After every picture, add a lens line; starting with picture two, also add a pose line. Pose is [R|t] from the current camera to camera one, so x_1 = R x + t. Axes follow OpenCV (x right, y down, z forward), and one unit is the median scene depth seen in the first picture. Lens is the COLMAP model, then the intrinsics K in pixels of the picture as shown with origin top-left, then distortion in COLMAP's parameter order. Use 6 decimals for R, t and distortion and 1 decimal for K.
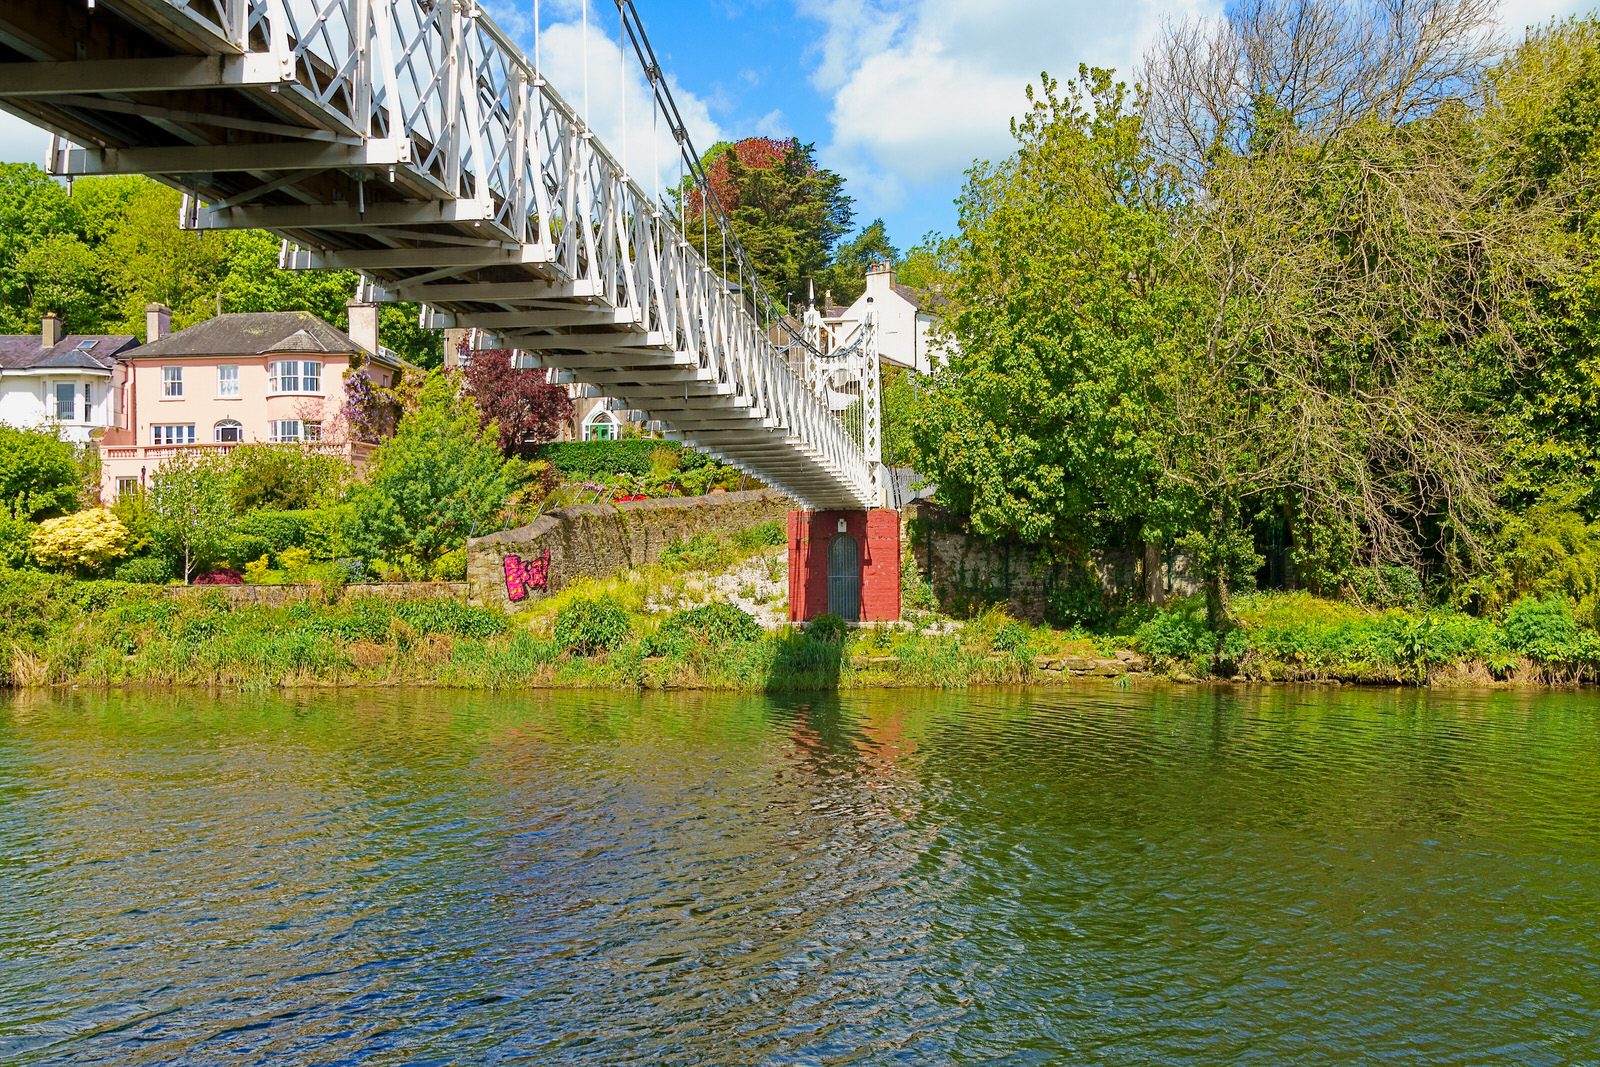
lens RADIAL K [[1670.9, 0, 803.2], [0, 1670.9, 550.6], [0, 0, 1]] dist [0.004917, 0.025712]
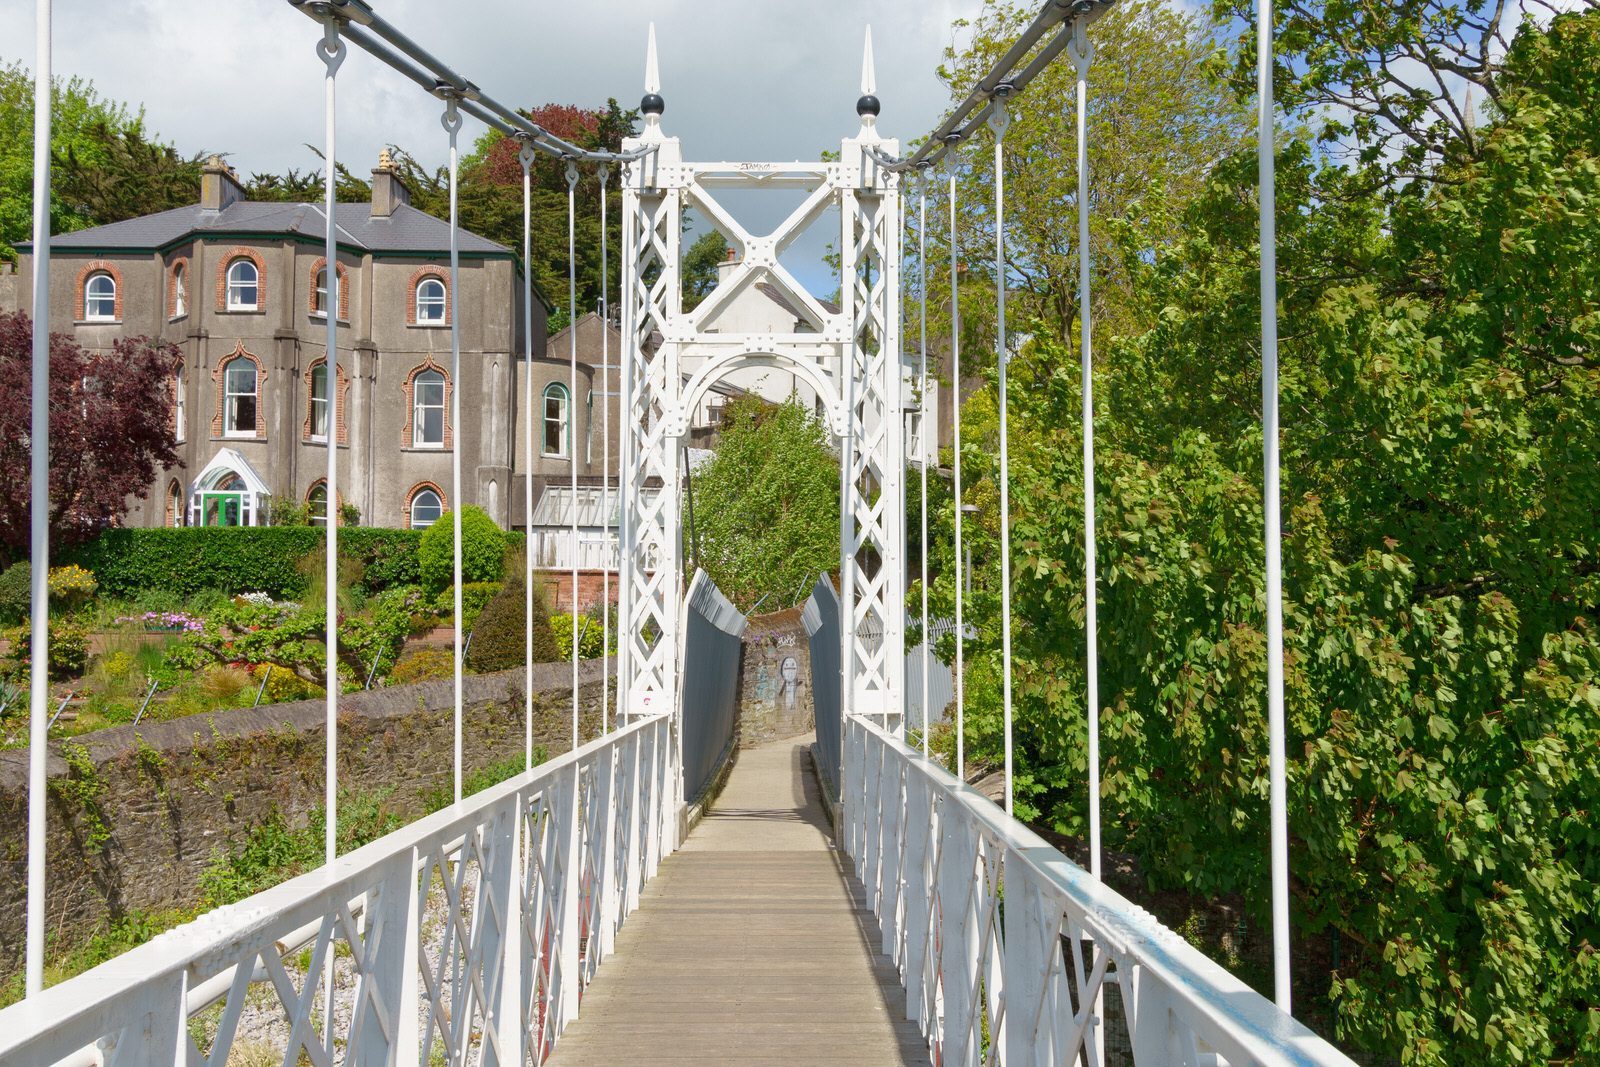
lens RADIAL K [[1677.7, 0, 804.5], [0, 1677.7, 541.0], [0, 0, 1]] dist [0.011865, 0.020660]
pose [[0.993534, 0.020502, 0.111672, 0.000503], [-0.016213, 0.999101, -0.039182, -0.068728], [-0.112375, 0.037118, 0.992972, 0.734138]]
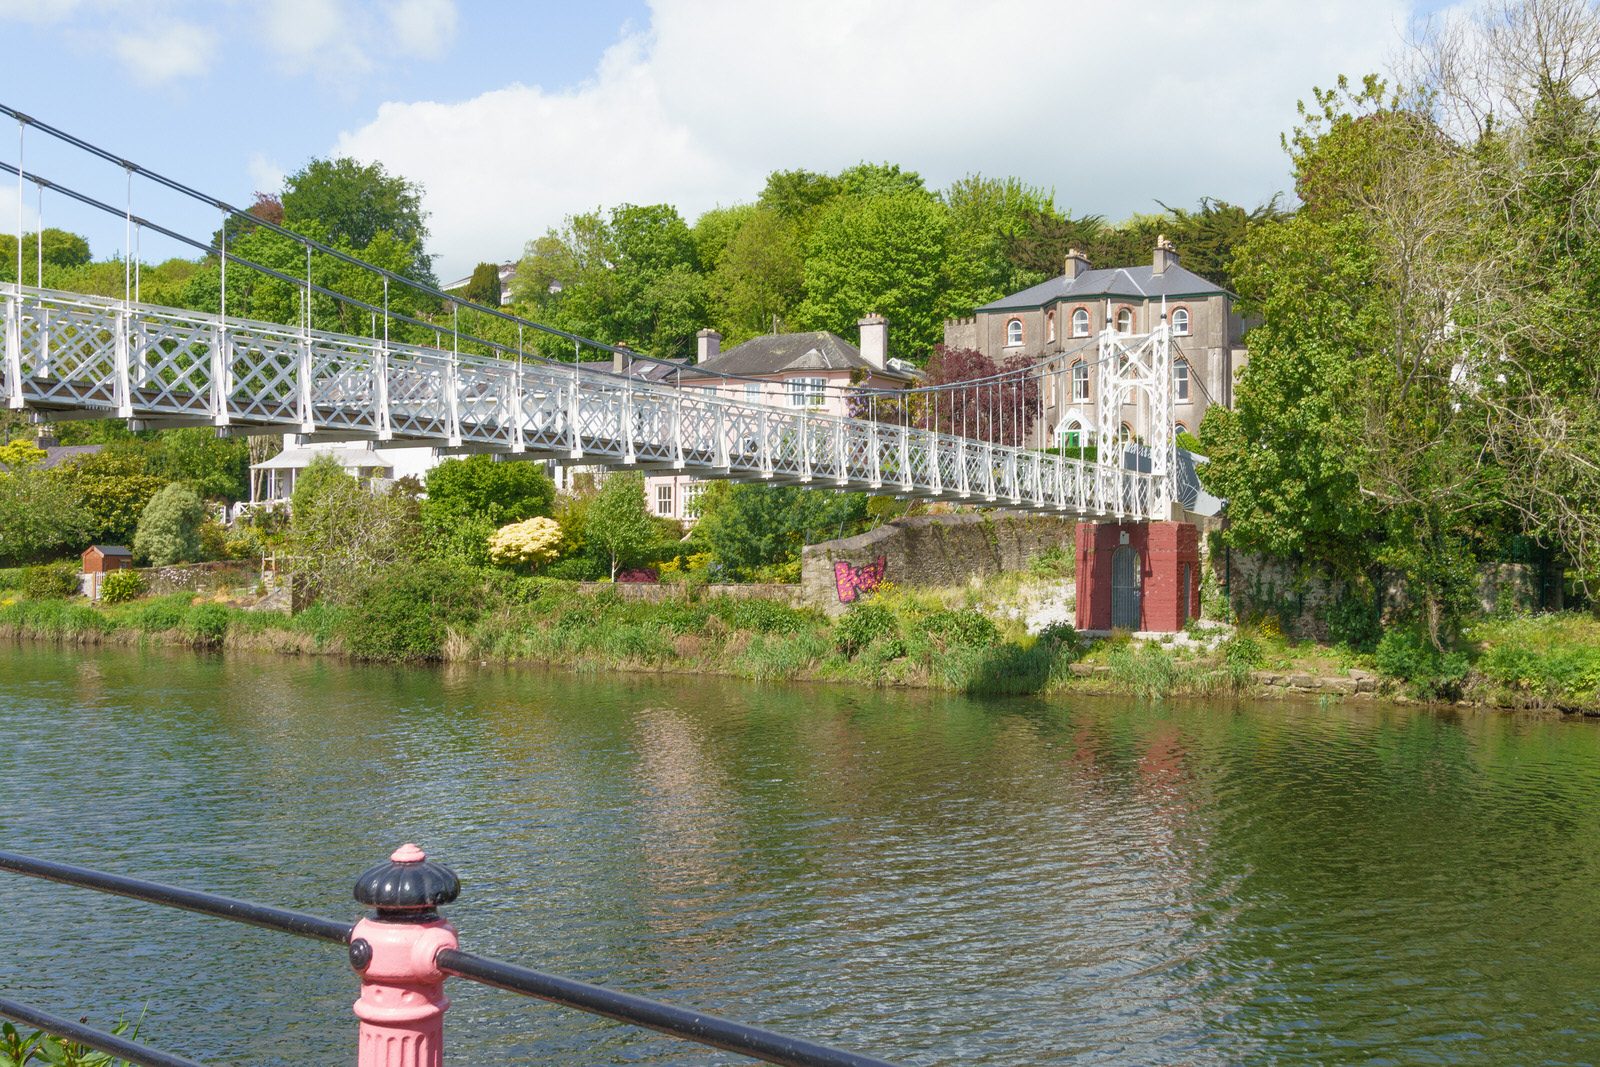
lens RADIAL K [[1743.0, 0, 800.0], [0, 1743.0, 533.5], [0, 0, 1]] dist [0.008691, 0.012529]
pose [[0.903544, 0.008076, -0.428419, 0.297414], [-0.010940, 0.999931, -0.004224, -0.010616], [0.428356, 0.008503, 0.903570, -0.056629]]
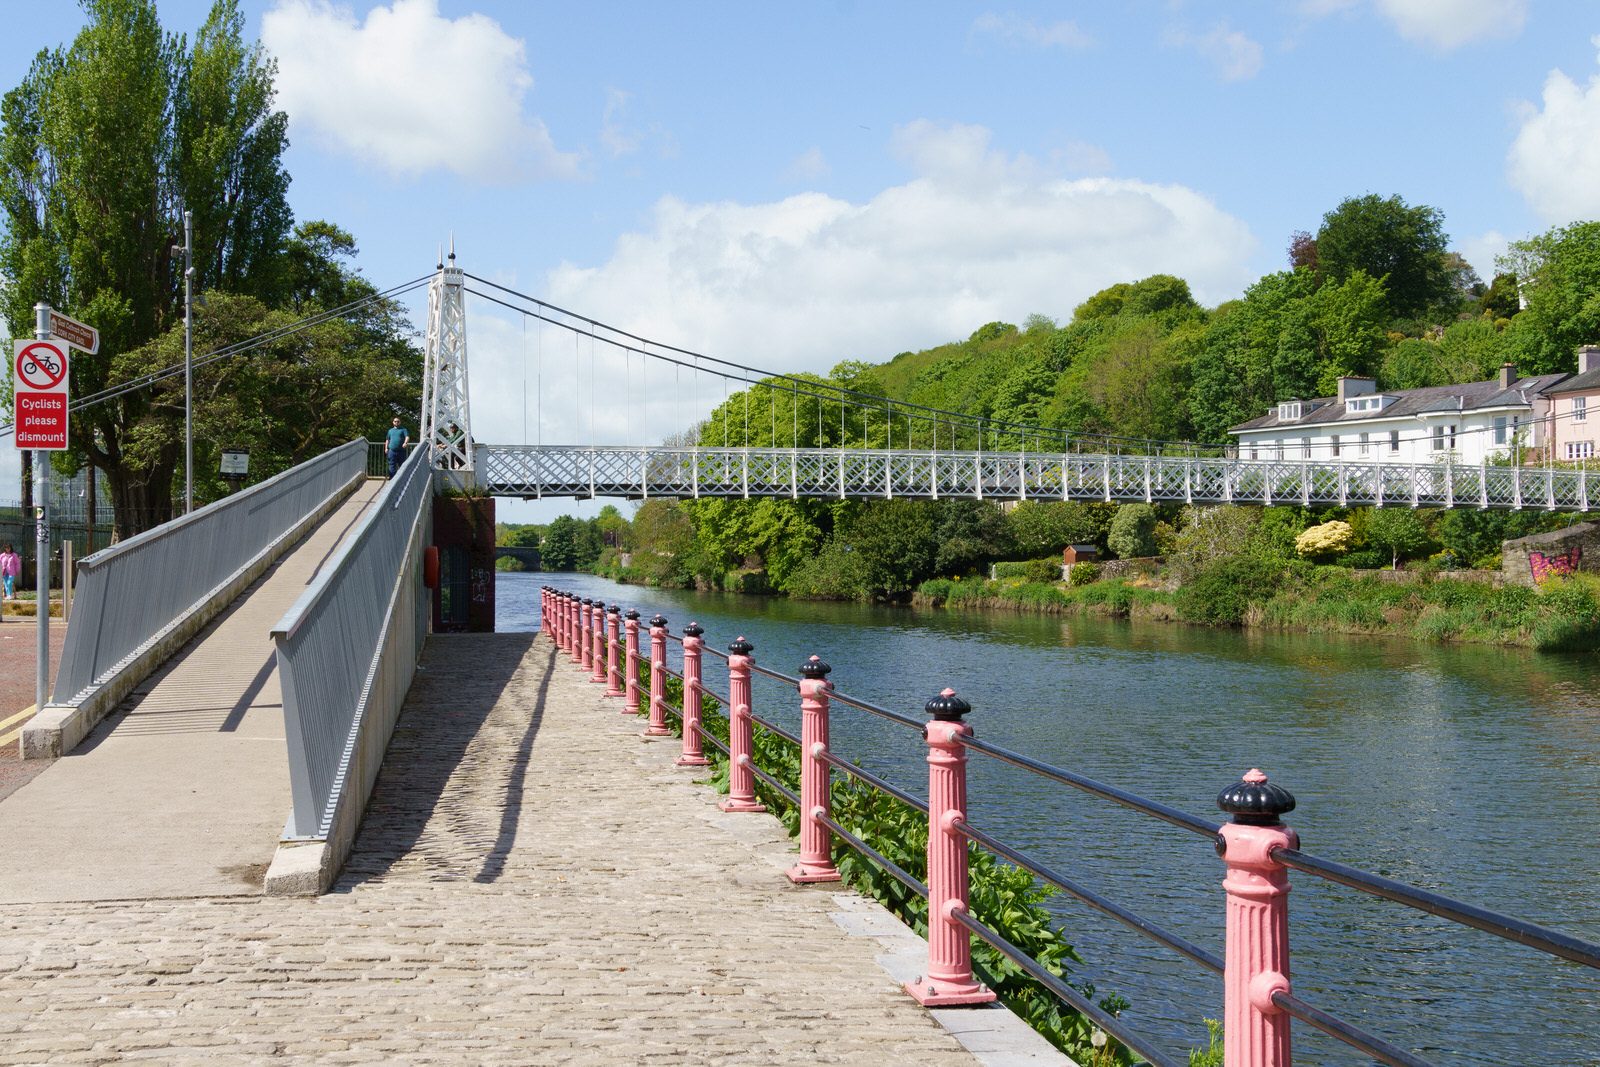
lens RADIAL K [[1677.7, 0, 804.5], [0, 1677.7, 541.0], [0, 0, 1]] dist [0.011865, 0.020660]
pose [[0.462650, 0.001099, -0.886540, 0.804088], [0.009122, 0.999940, 0.006000, -0.020962], [0.886494, -0.010863, 0.462613, -0.204888]]
